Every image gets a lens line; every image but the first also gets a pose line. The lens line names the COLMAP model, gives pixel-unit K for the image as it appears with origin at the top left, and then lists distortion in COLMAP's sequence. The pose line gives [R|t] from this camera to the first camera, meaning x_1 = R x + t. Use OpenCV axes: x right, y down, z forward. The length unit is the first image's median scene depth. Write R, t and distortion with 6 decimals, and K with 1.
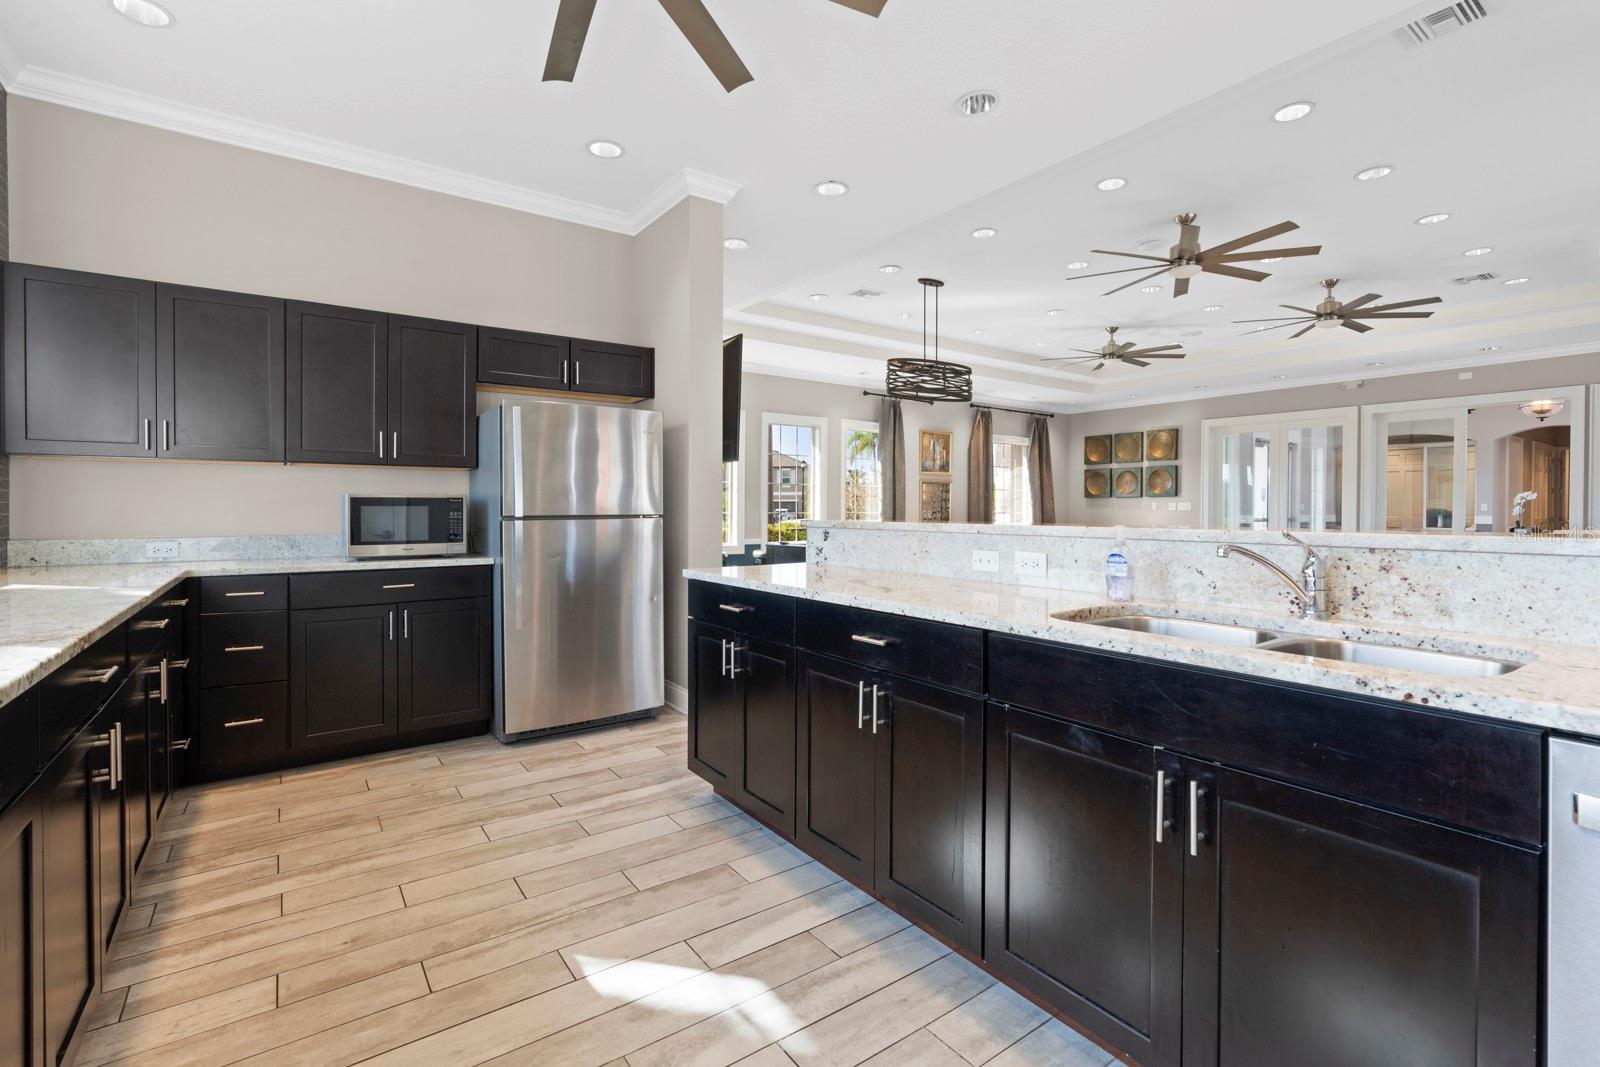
lens RADIAL K [[717.9, 0, 791.3], [0, 717.9, 523.0], [0, 0, 1]] dist [-0.005805, 0.000451]
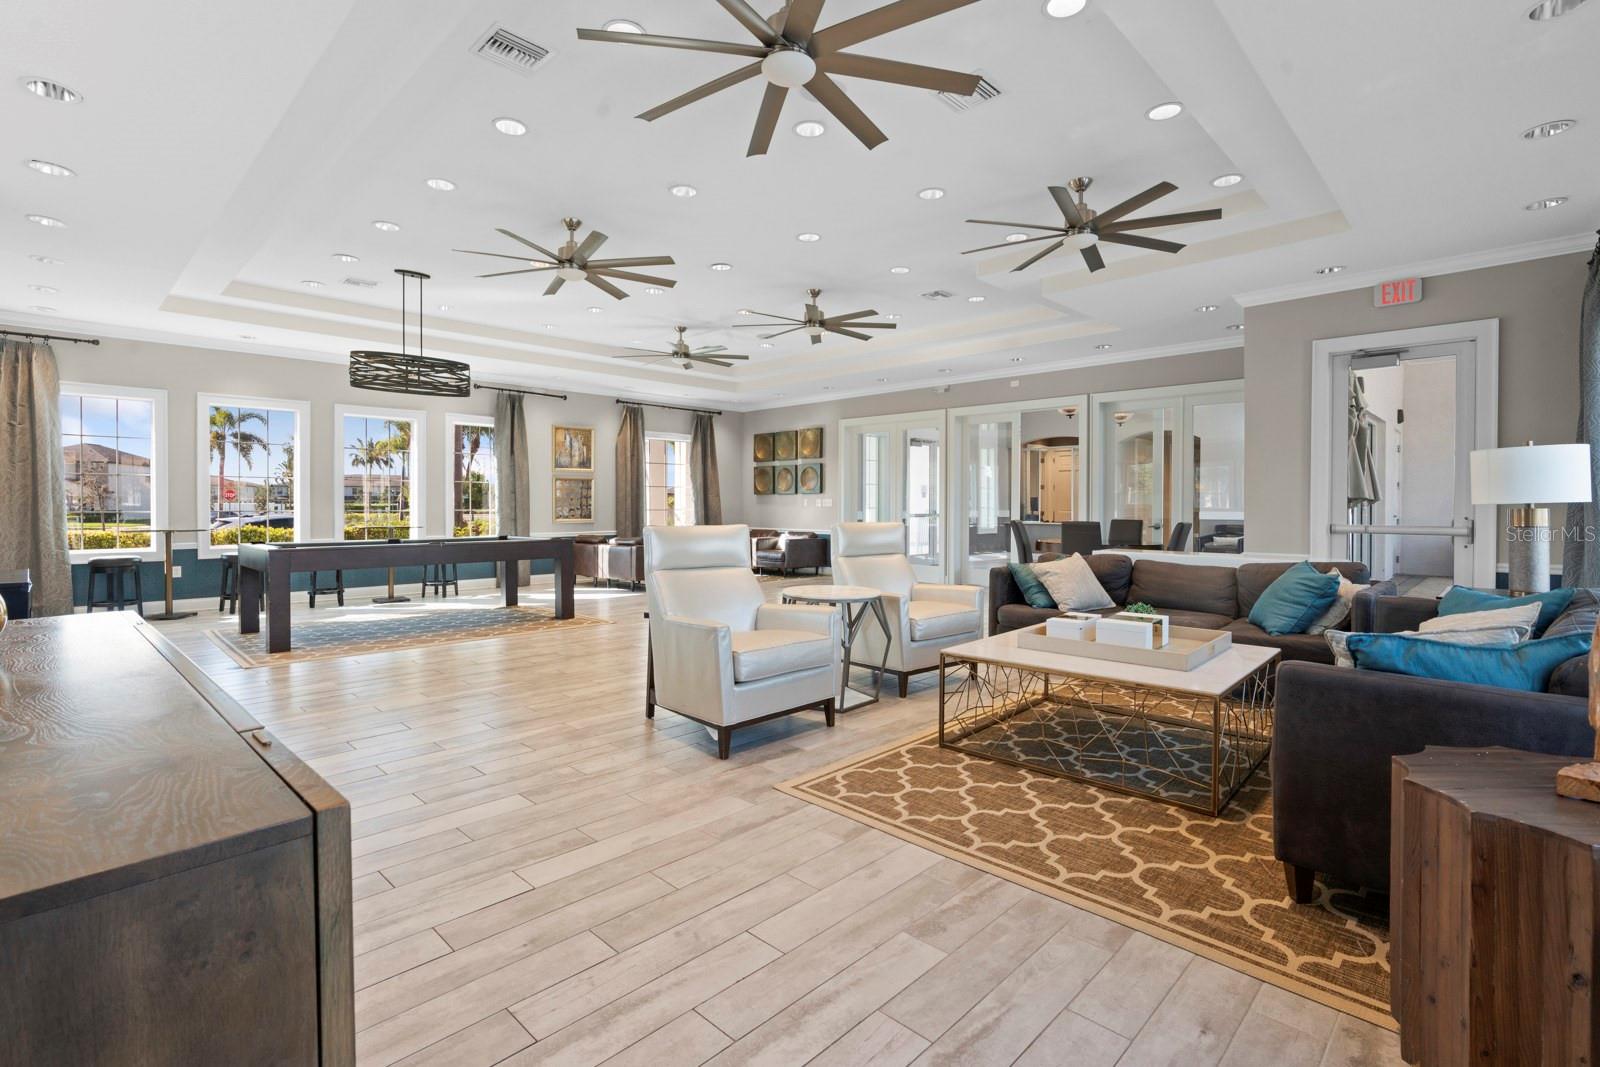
lens RADIAL K [[746.7, 0, 771.6], [0, 746.7, 504.2], [0, 0, 1]] dist [0.004164, 0.000119]
pose [[0.986991, -0.000620, 0.160775, 0.300479], [0.003847, 0.999797, -0.019762, -0.001431], [-0.160731, 0.020123, 0.986793, -0.040567]]
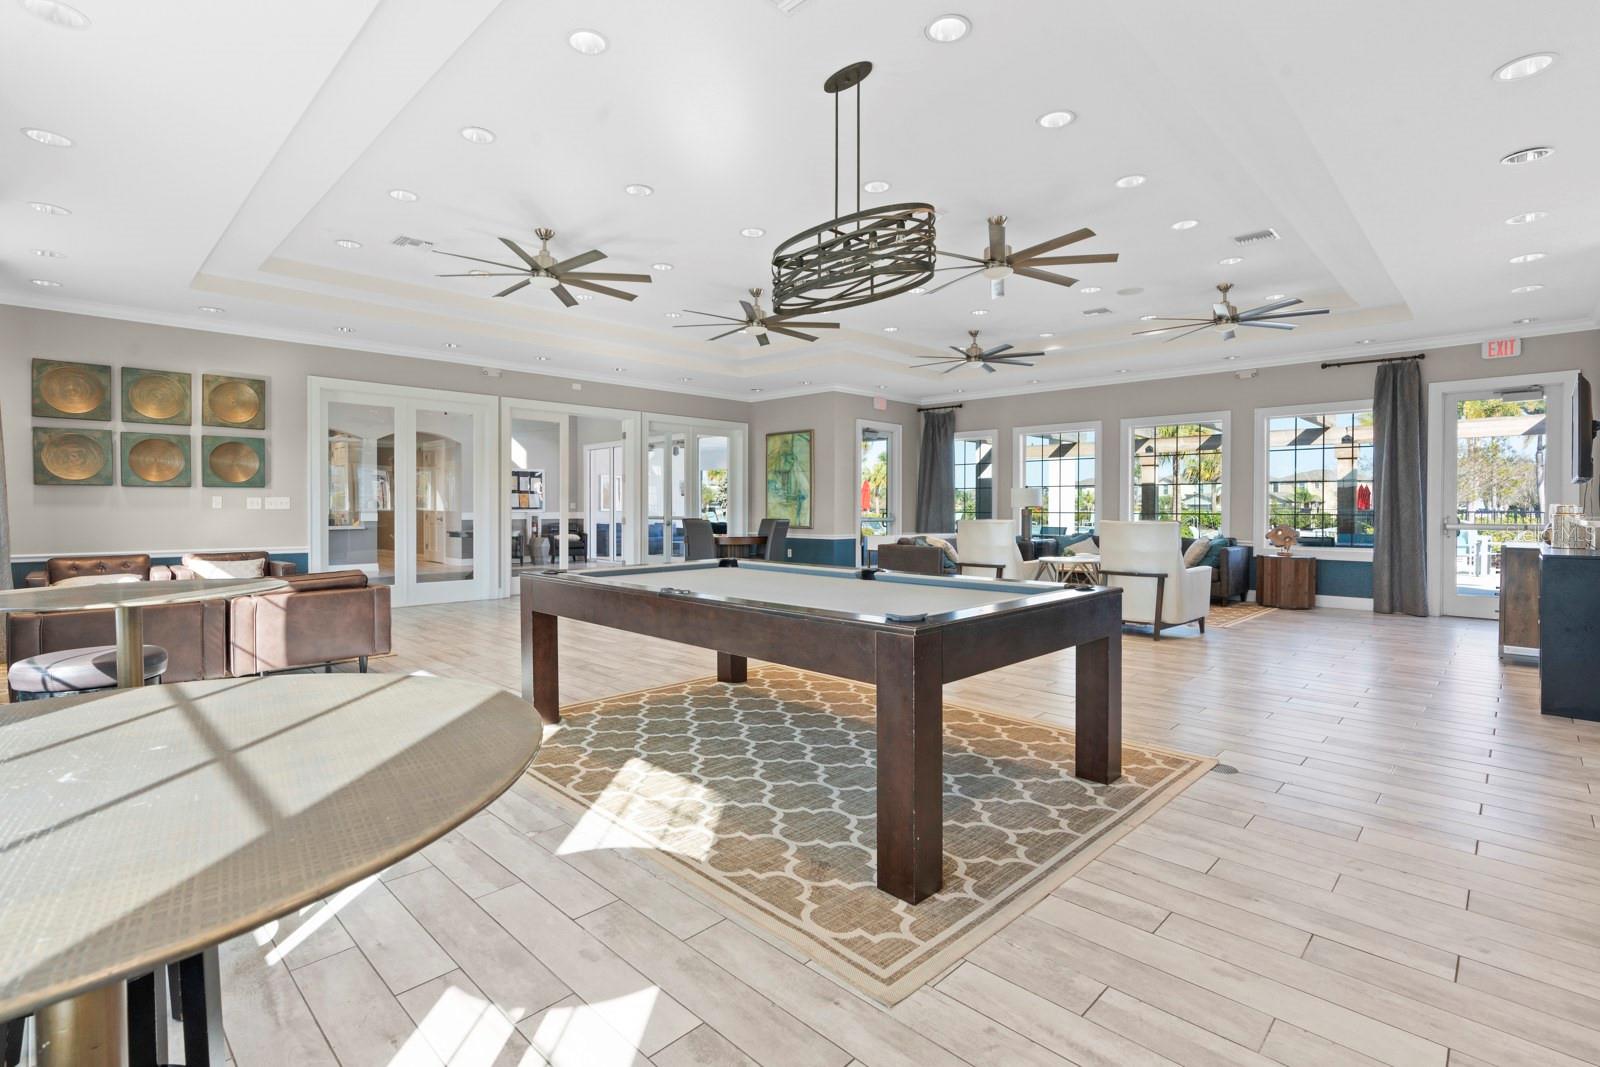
lens RADIAL K [[746.7, 0, 764.6], [0, 746.7, 510.0], [0, 0, 1]] dist [0.004164, 0.000119]
pose [[-0.145365, -0.007644, 0.989349, 0.019323], [0.024909, 0.999625, 0.011383, -0.022236], [-0.989065, 0.026299, -0.145120, 0.810486]]
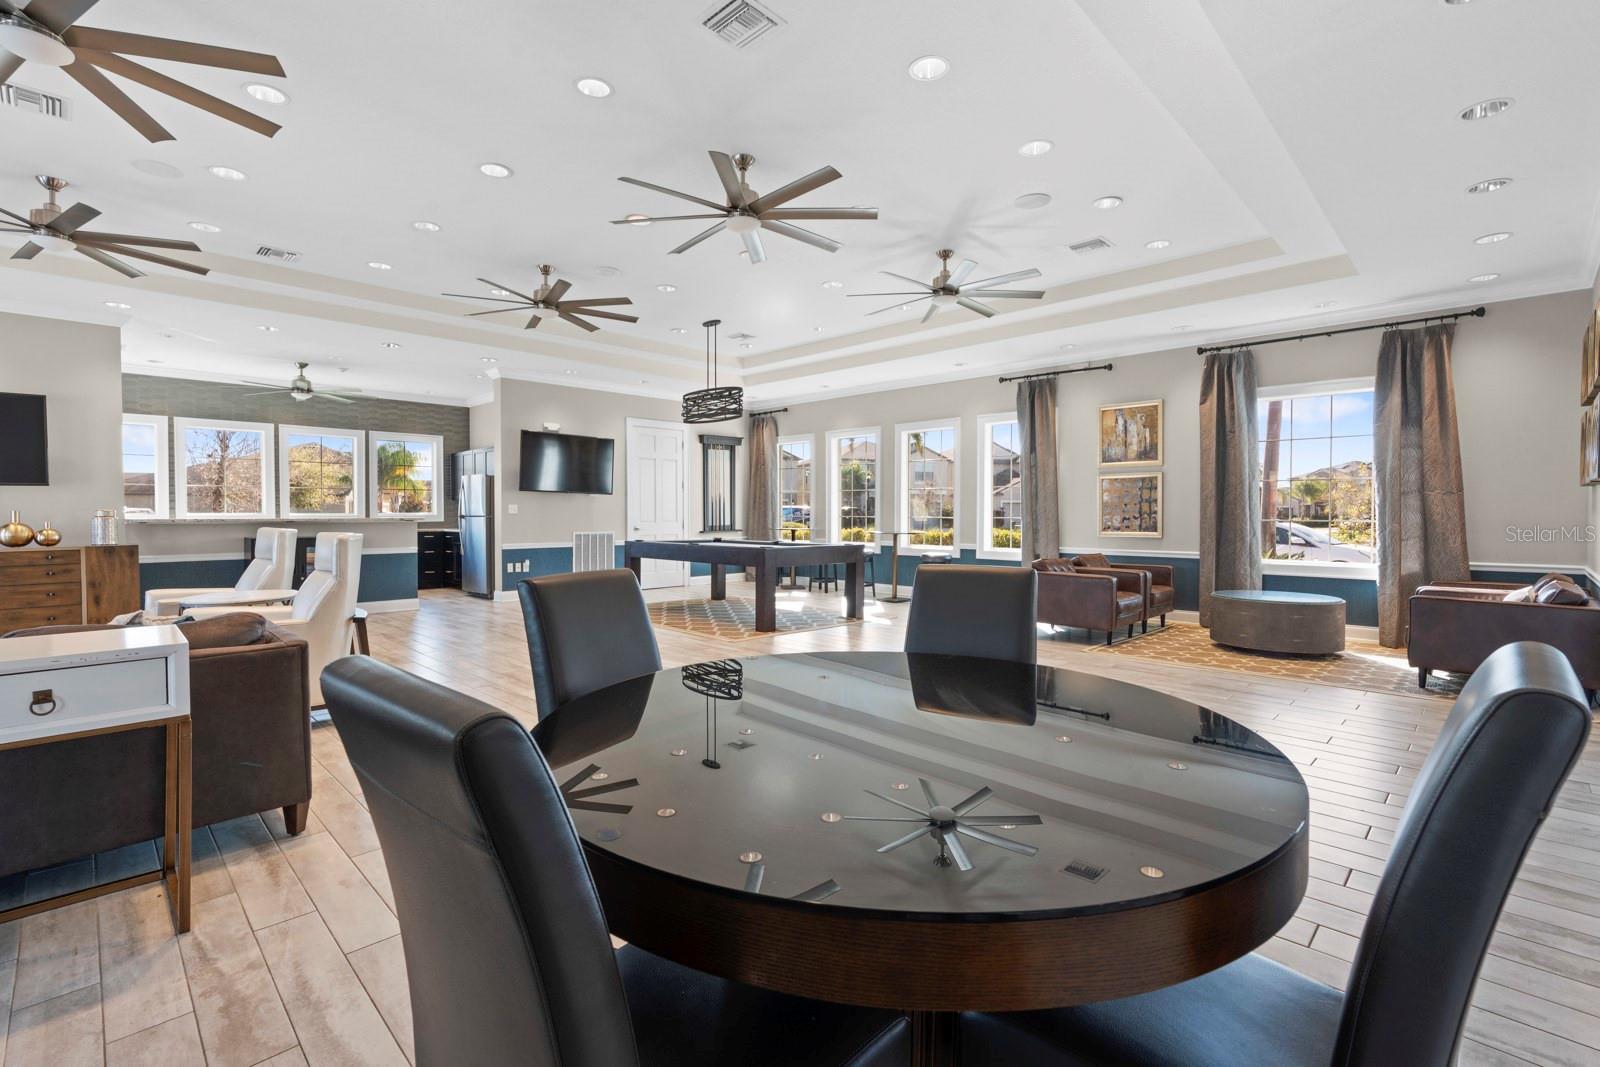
lens RADIAL K [[717.9, 0, 794.7], [0, 717.9, 527.3], [0, 0, 1]] dist [-0.005805, 0.000451]
pose [[0.164488, 0.013499, -0.986287, 0.834062], [-0.026909, 0.999596, 0.009193, -0.003947], [0.986012, 0.025028, 0.164784, 0.556365]]
